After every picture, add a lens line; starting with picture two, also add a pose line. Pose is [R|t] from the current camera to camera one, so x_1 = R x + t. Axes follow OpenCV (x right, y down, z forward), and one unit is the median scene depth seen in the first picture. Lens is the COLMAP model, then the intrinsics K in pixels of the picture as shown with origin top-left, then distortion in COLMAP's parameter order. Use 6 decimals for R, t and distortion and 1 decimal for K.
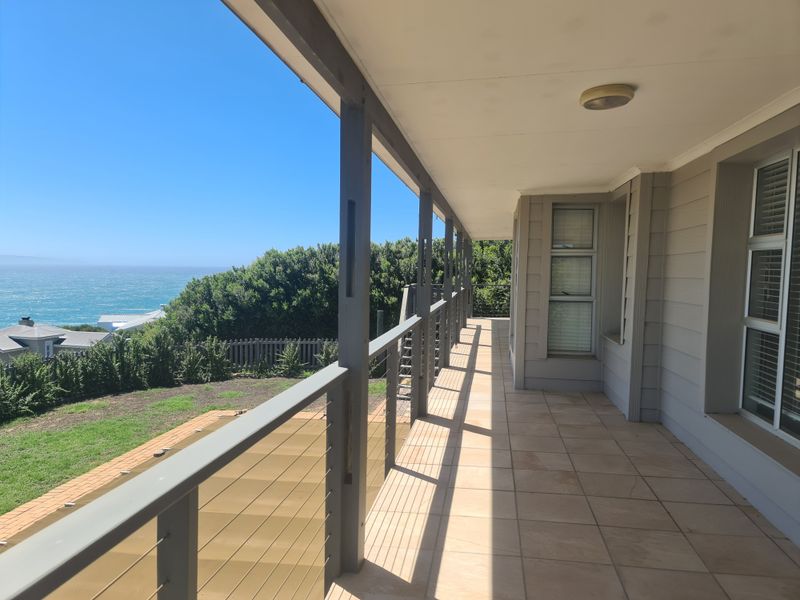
lens RADIAL K [[581.8, 0, 399.1], [0, 581.8, 301.5], [0, 0, 1]] dist [-0.006854, -0.000613]
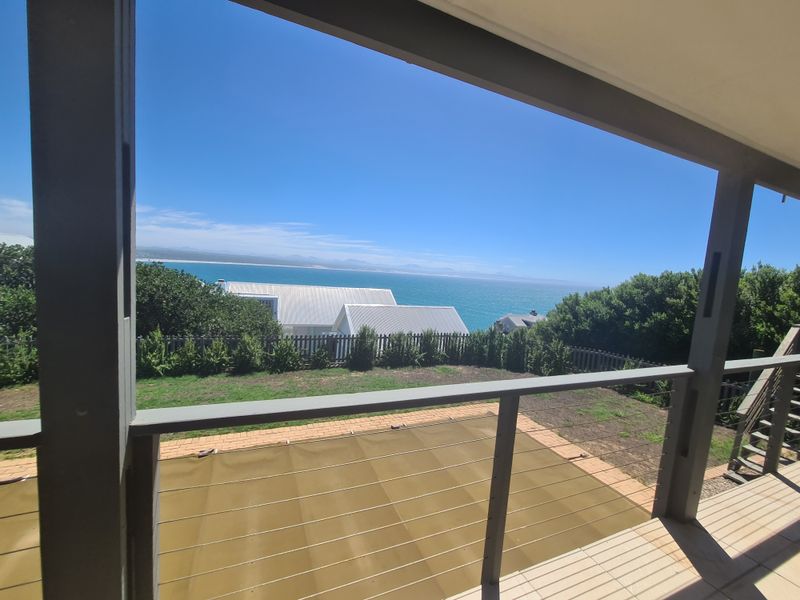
lens RADIAL K [[328.3, 0, 407.7], [0, 328.3, 299.3], [0, 0, 1]] dist [-0.000859, 0.000156]
pose [[0.539584, 0.092390, -0.836847, 0.075914], [-0.111536, 0.993044, 0.037718, -0.016052], [0.834511, 0.072987, 0.546136, 0.308988]]
